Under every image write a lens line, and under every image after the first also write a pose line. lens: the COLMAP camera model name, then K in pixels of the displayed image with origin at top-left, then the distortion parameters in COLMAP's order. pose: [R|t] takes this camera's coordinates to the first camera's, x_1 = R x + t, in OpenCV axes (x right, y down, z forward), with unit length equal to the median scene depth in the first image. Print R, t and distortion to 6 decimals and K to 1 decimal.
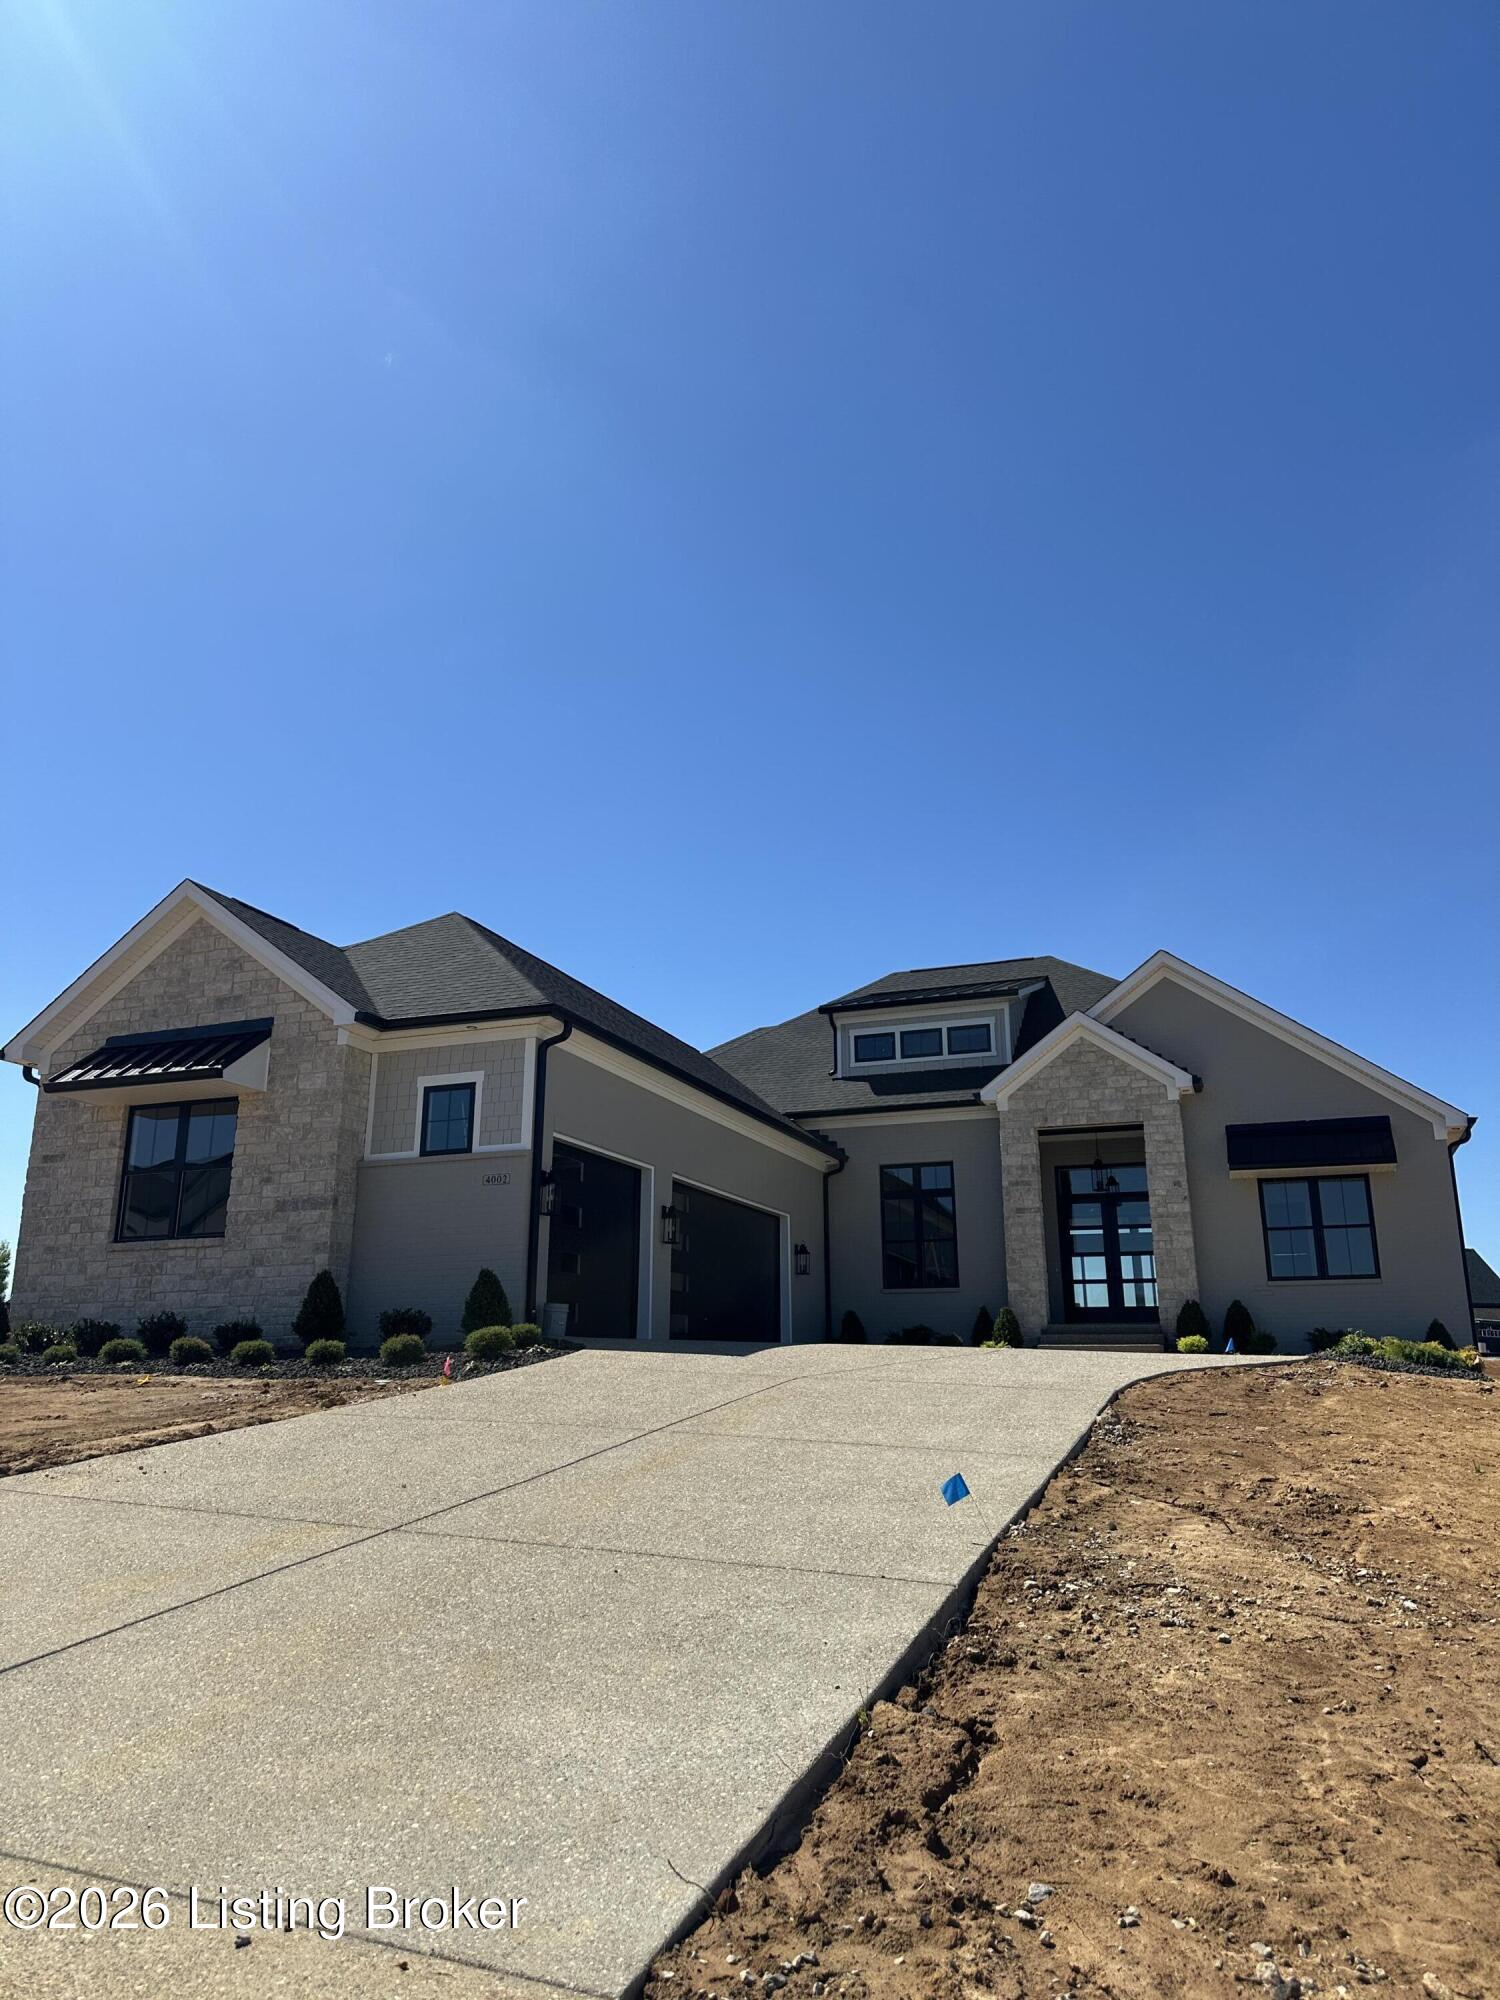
lens RADIAL K [[1377.3, 0, 750.0], [0, 1377.3, 1000.0], [0, 0, 1]] dist [0.143280, -0.147129]
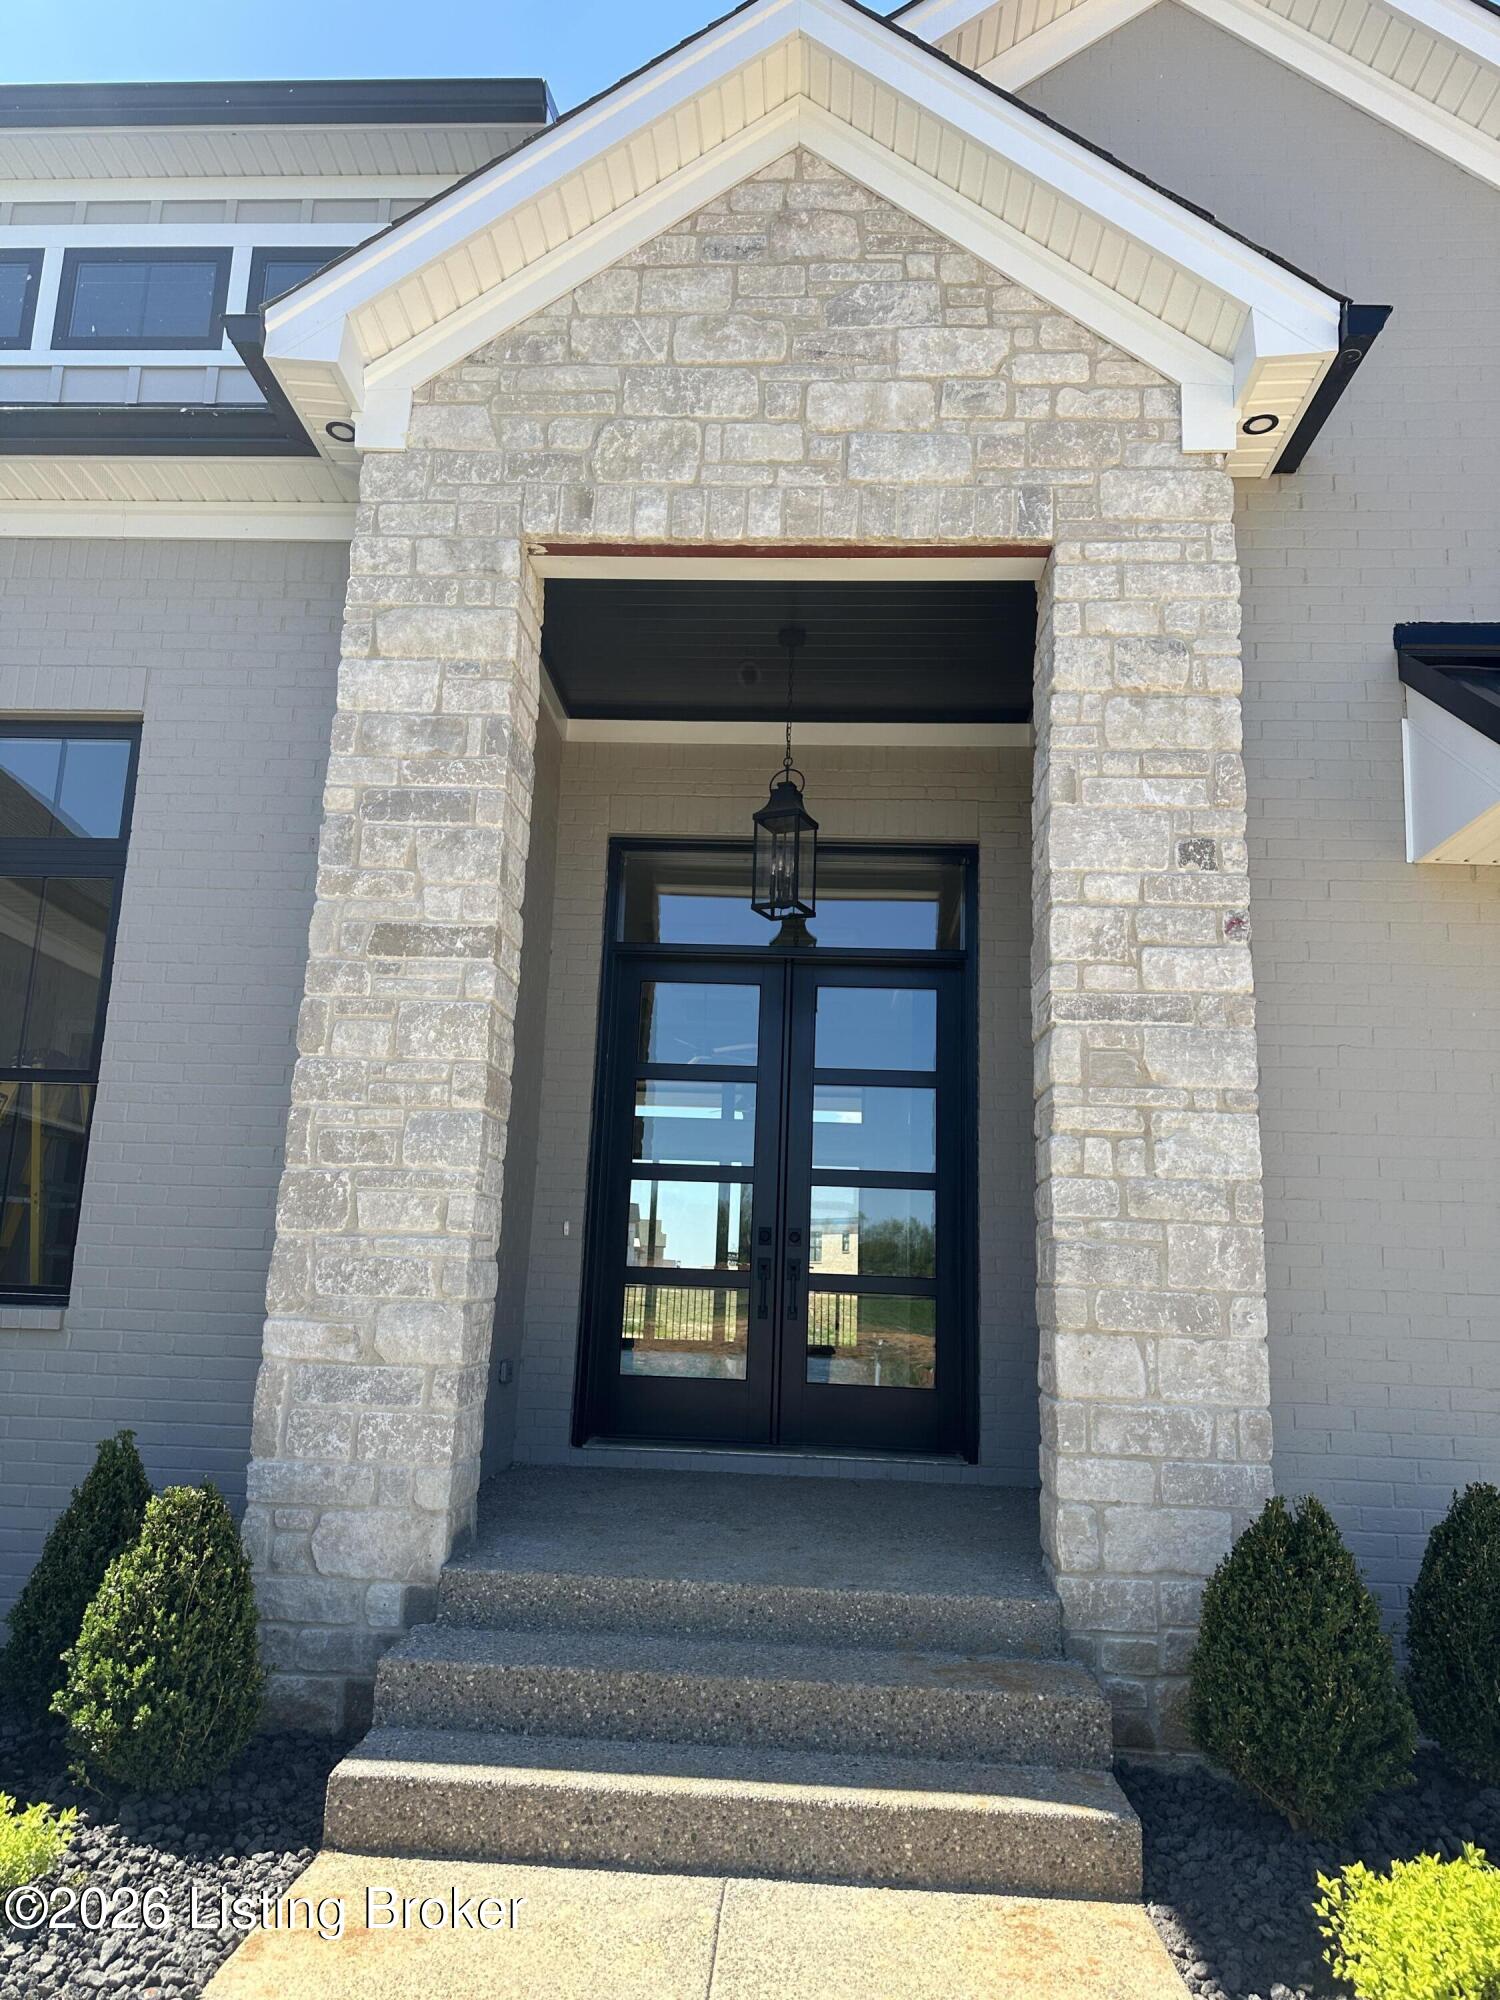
lens RADIAL K [[1402.9, 0, 750.0], [0, 1402.9, 1000.0], [0, 0, 1]] dist [0.080299, -0.090103]
pose [[0.951626, 0.094681, 0.292306, 0.222955], [-0.118881, 0.990704, 0.066128, 0.170286], [-0.283327, -0.097679, 0.954036, 0.964908]]
